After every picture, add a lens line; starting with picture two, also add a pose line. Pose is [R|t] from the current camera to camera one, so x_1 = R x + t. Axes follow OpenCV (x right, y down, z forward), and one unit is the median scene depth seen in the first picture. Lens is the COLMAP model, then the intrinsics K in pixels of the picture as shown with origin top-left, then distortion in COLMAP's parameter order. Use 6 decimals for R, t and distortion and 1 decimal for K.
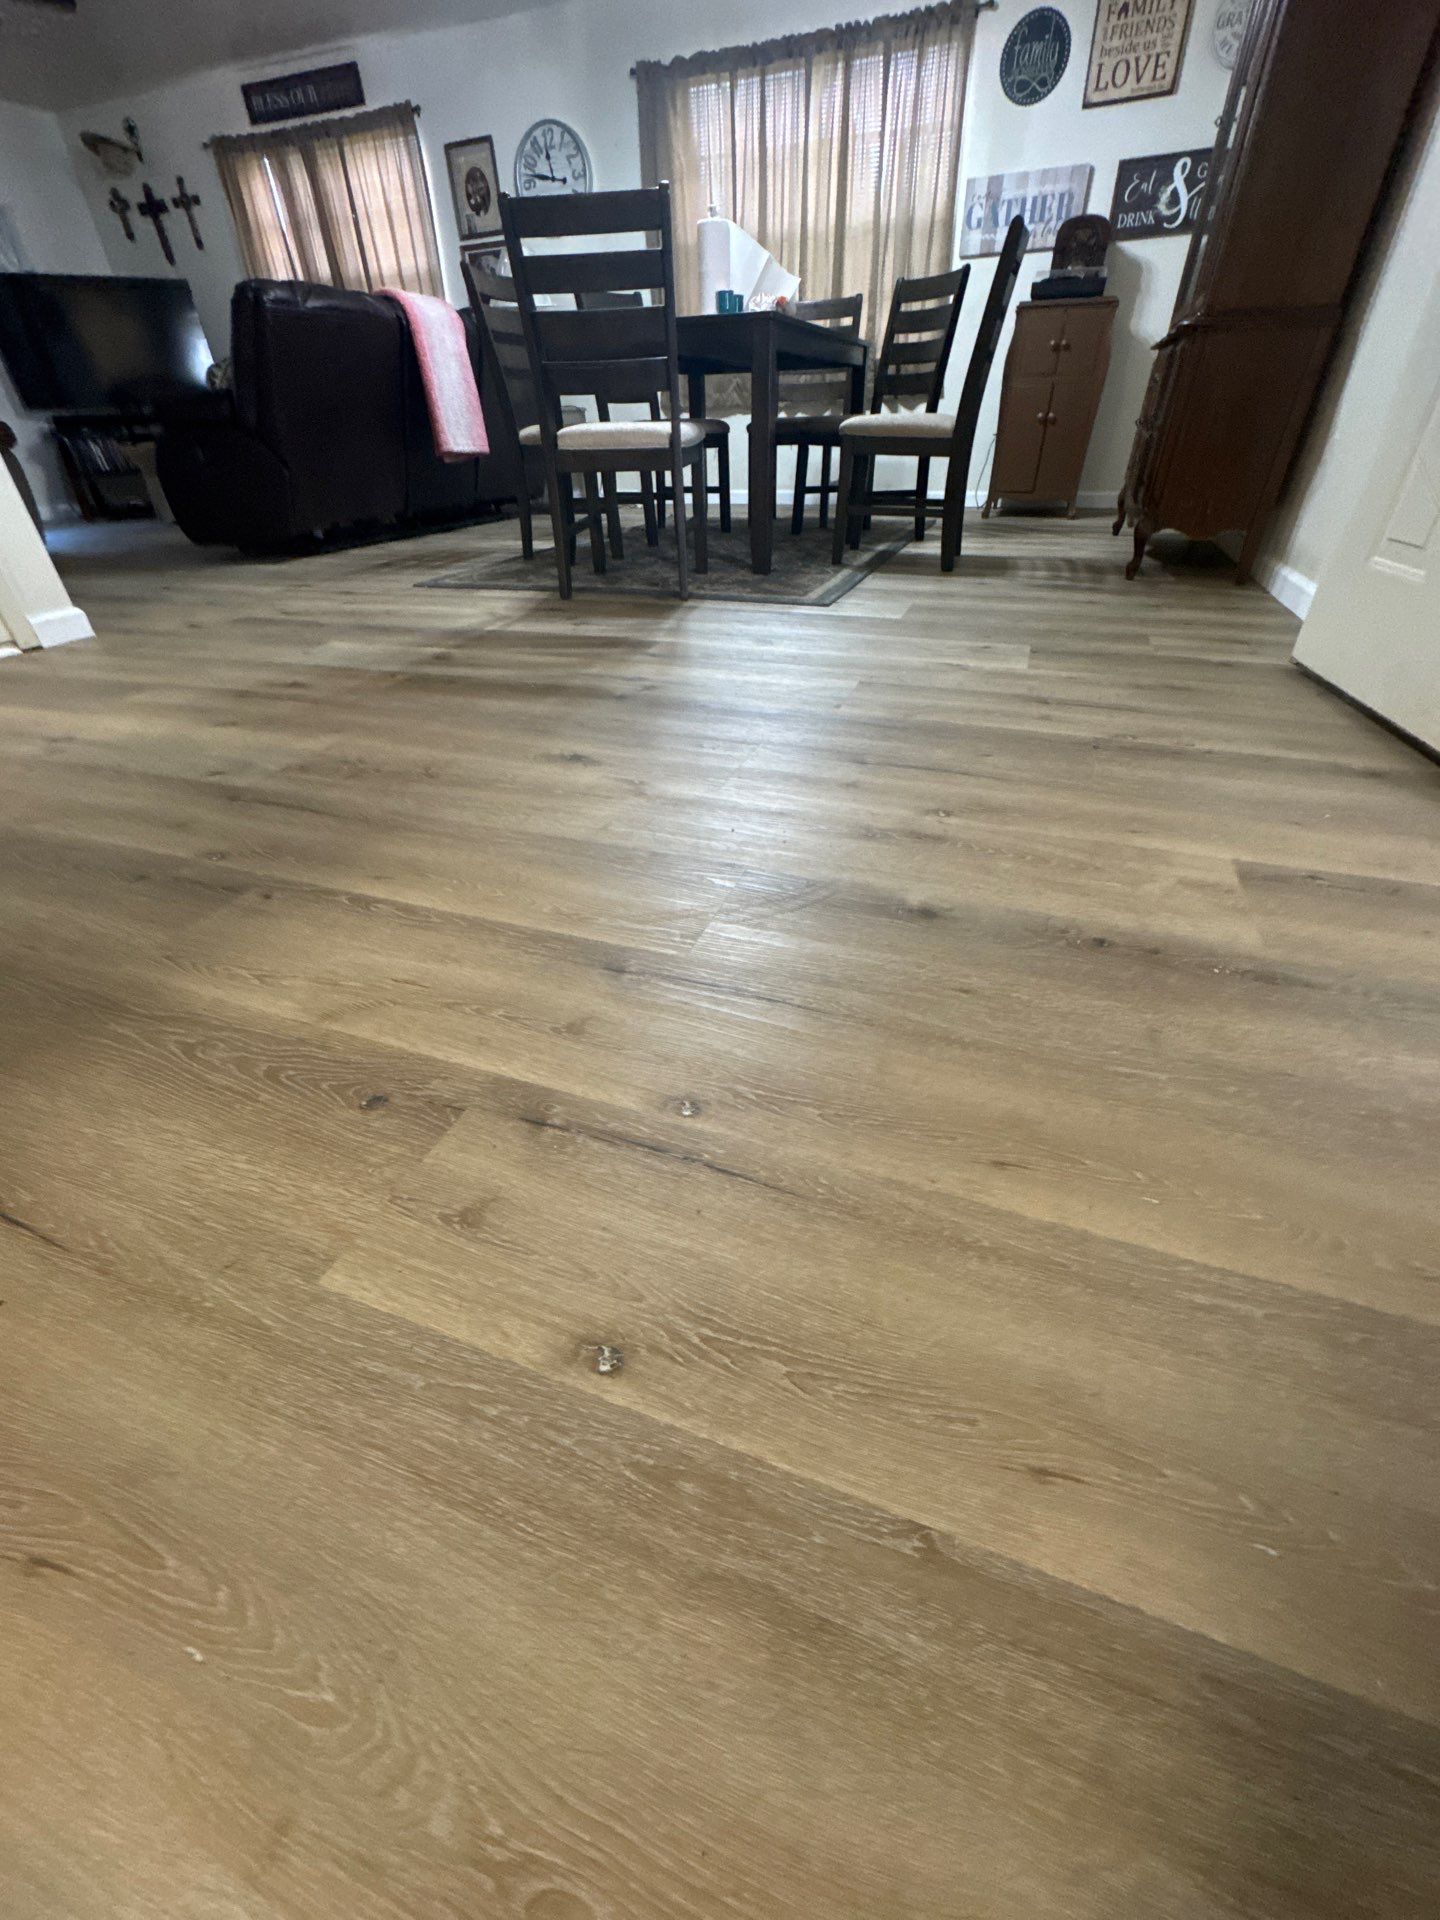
lens RADIAL K [[773.6, 0, 710.3], [0, 773.6, 960.0], [0, 0, 1]] dist [-0.006022, 0.001113]
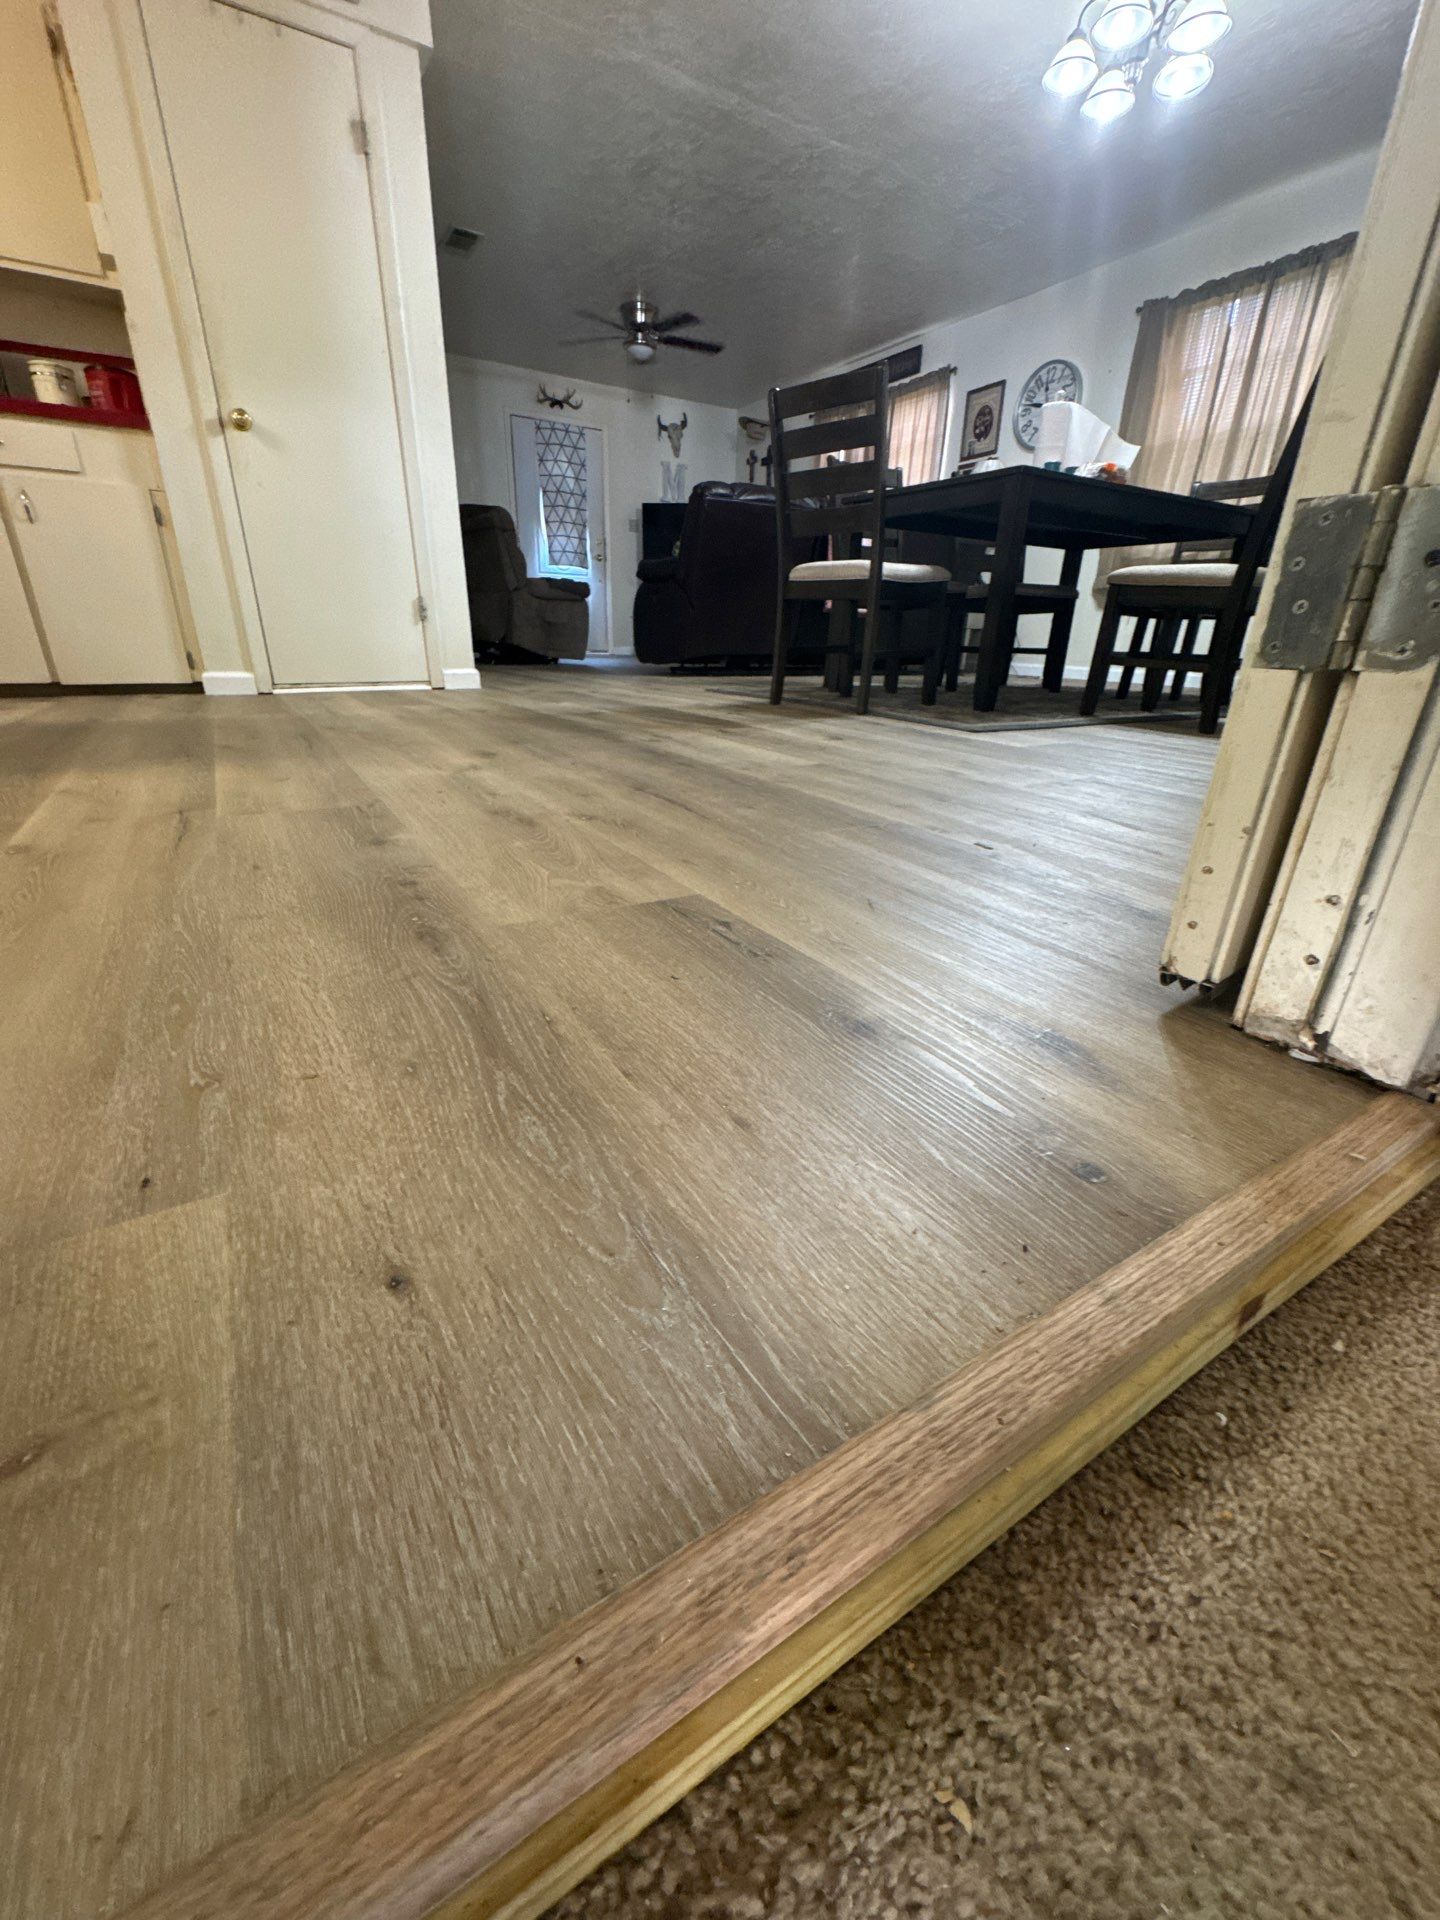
lens RADIAL K [[773.6, 0, 703.8], [0, 773.6, 955.5], [0, 0, 1]] dist [-0.006022, 0.001113]
pose [[0.777001, 0.286156, -0.560700, 0.252219], [-0.399391, 0.912574, -0.087728, -0.000555], [0.486576, 0.292103, 0.823359, 0.076678]]
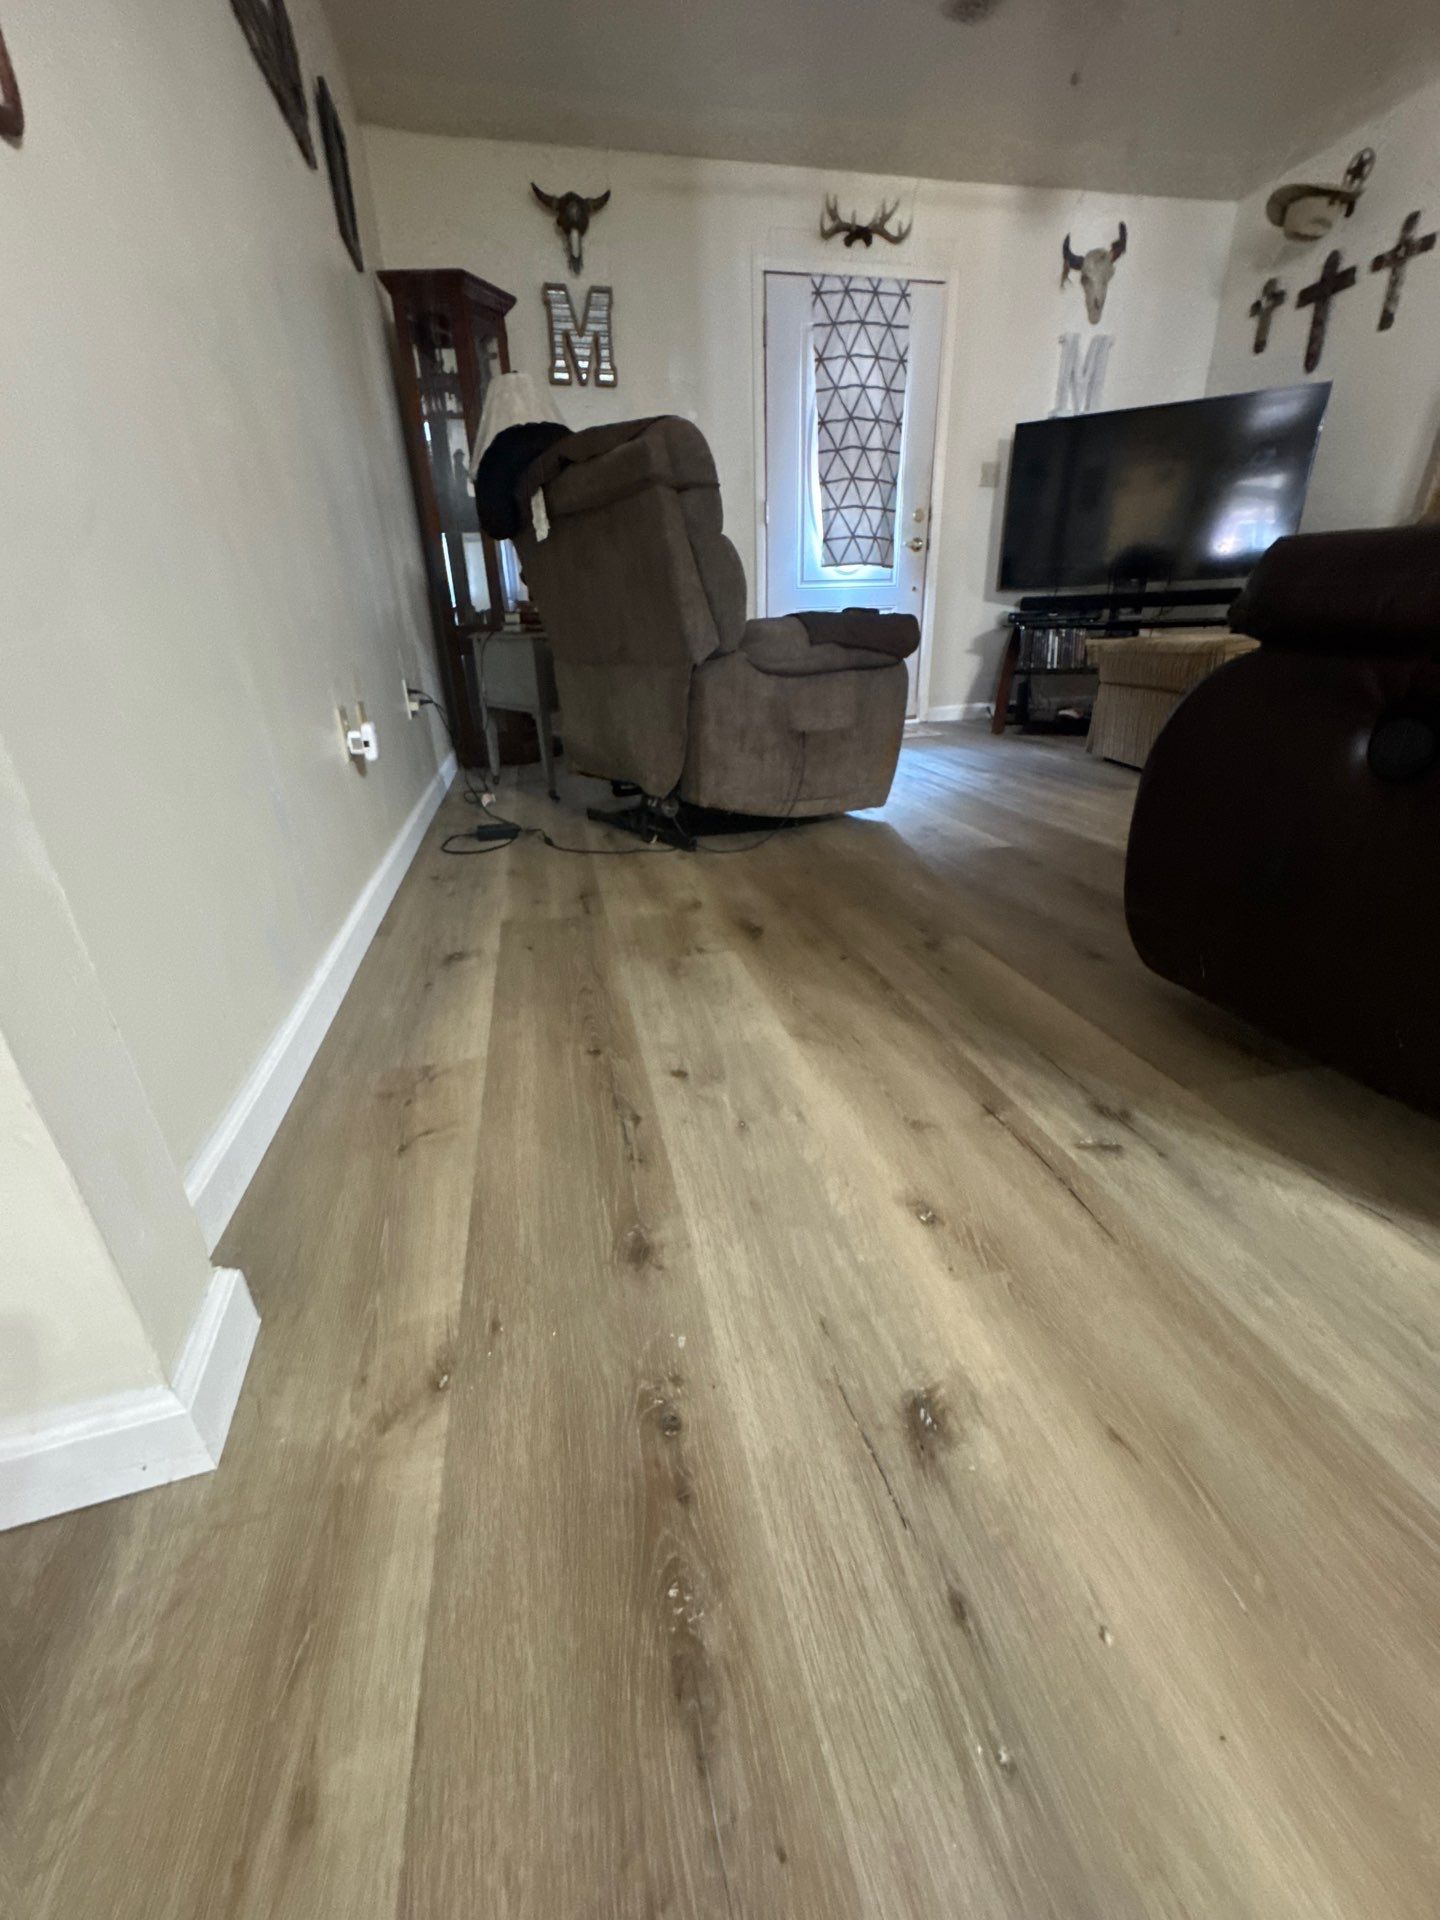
lens RADIAL K [[773.6, 0, 714.4], [0, 773.6, 963.8], [0, 0, 1]] dist [-0.006022, 0.001113]
pose [[0.547654, 0.344415, -0.762531, -0.401989], [-0.465466, 0.882720, 0.064400, -0.370279], [0.695282, 0.319663, 0.643738, 0.518593]]
